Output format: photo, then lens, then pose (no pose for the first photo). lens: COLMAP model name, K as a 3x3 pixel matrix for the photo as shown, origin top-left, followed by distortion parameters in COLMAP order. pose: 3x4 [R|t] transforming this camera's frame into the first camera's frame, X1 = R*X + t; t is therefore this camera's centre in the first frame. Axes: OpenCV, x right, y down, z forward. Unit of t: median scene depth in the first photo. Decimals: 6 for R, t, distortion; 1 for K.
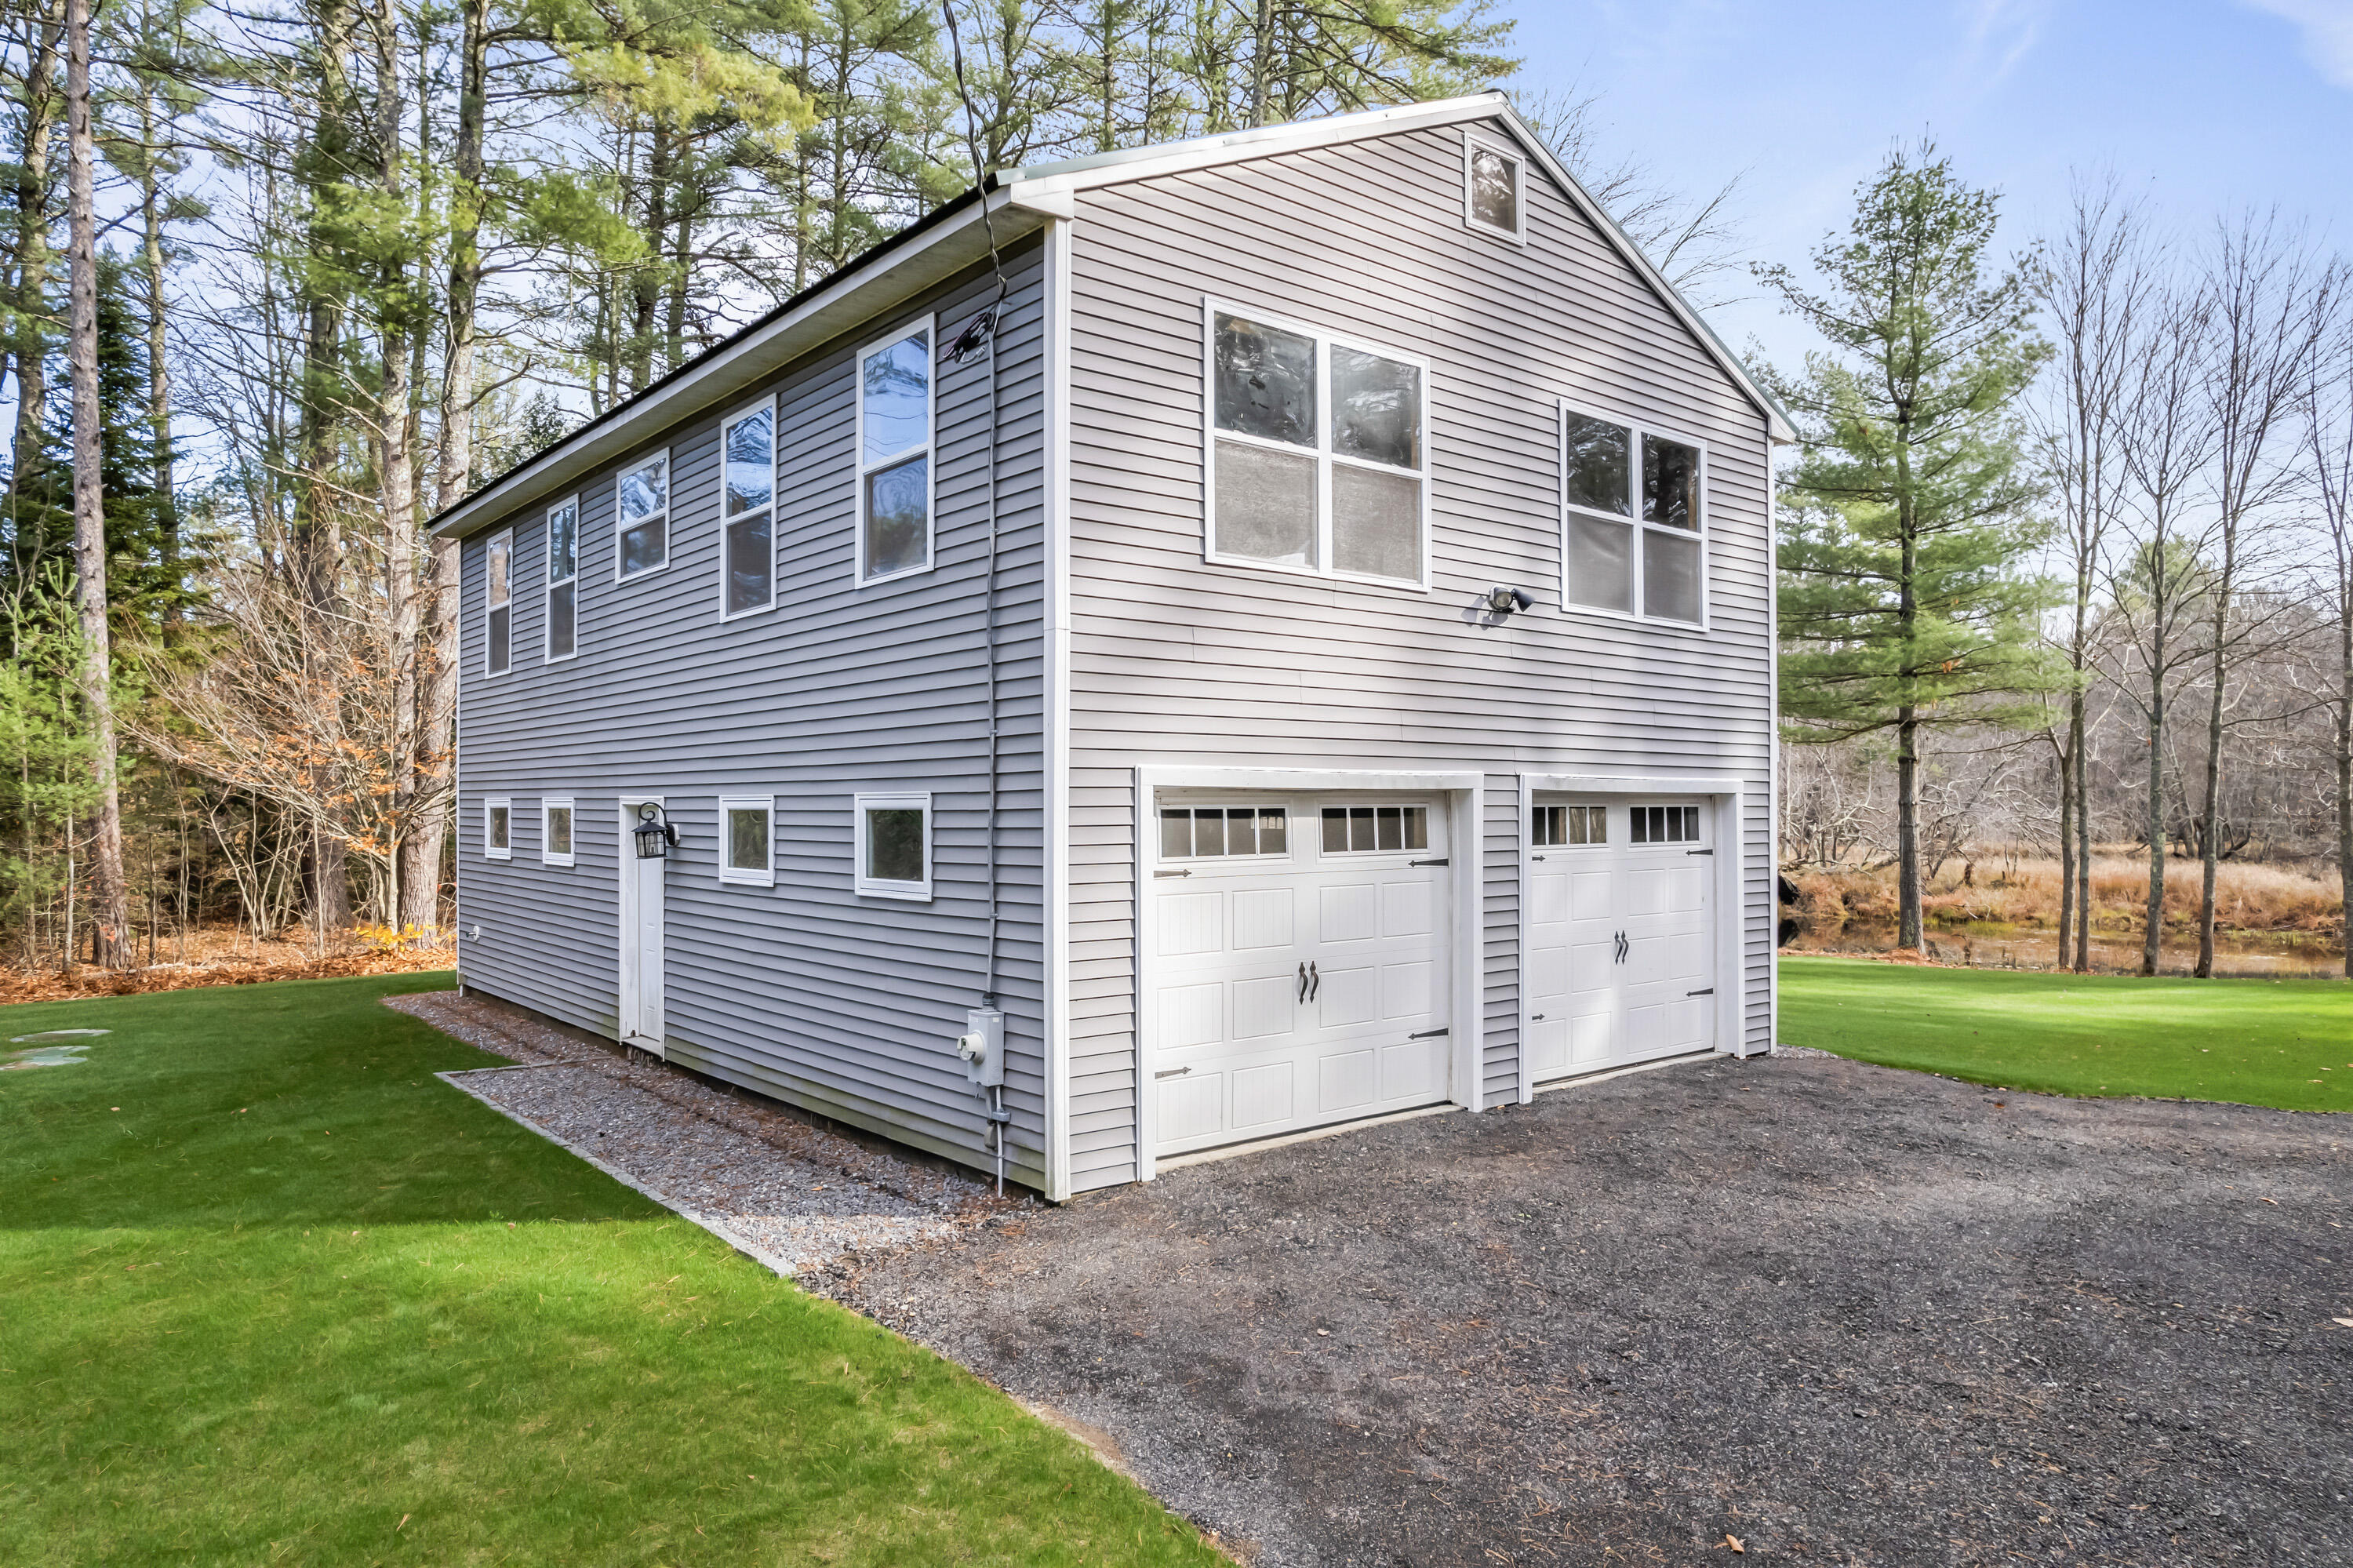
lens RADIAL K [[1499.2, 0, 1174.8], [0, 1499.2, 795.1], [0, 0, 1]] dist [-0.081135, 0.075635]
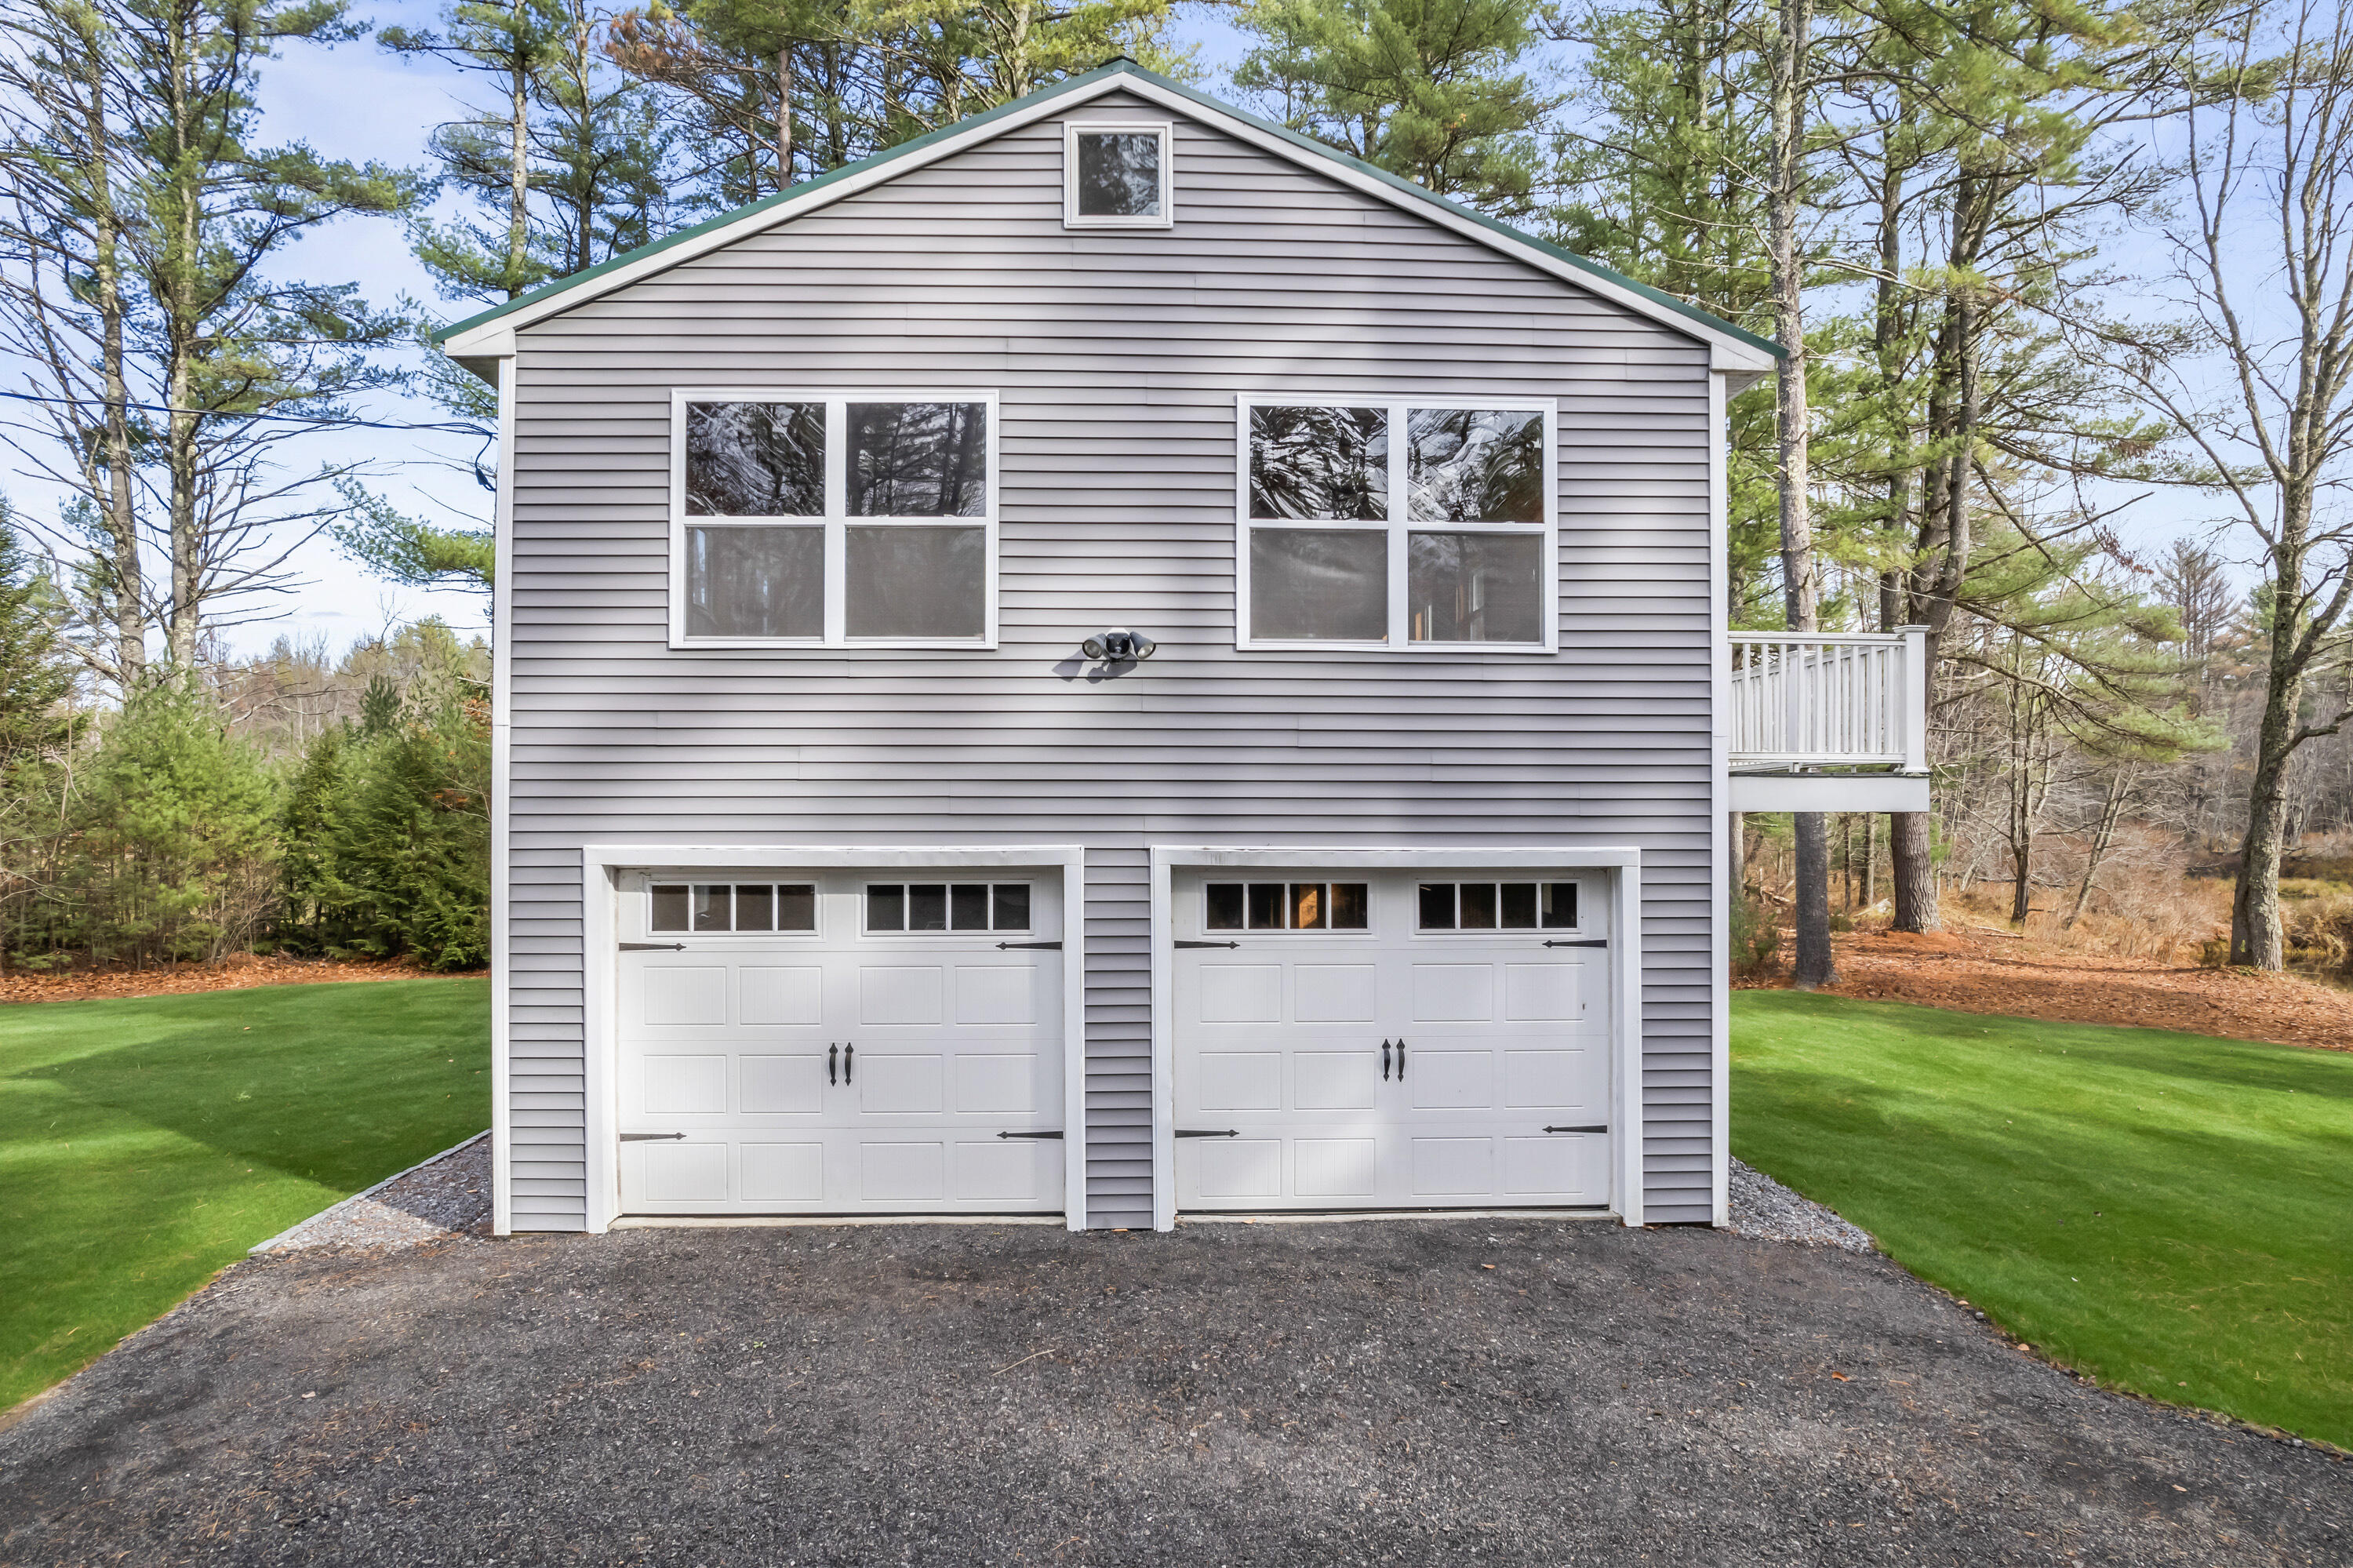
lens RADIAL K [[1499.2, 0, 1174.8], [0, 1499.2, 795.1], [0, 0, 1]] dist [-0.081135, 0.075635]
pose [[0.796000, -0.001035, -0.605296, 0.826528], [0.003271, 0.999991, 0.002591, -0.050502], [0.605288, -0.004042, 0.795996, 0.351288]]
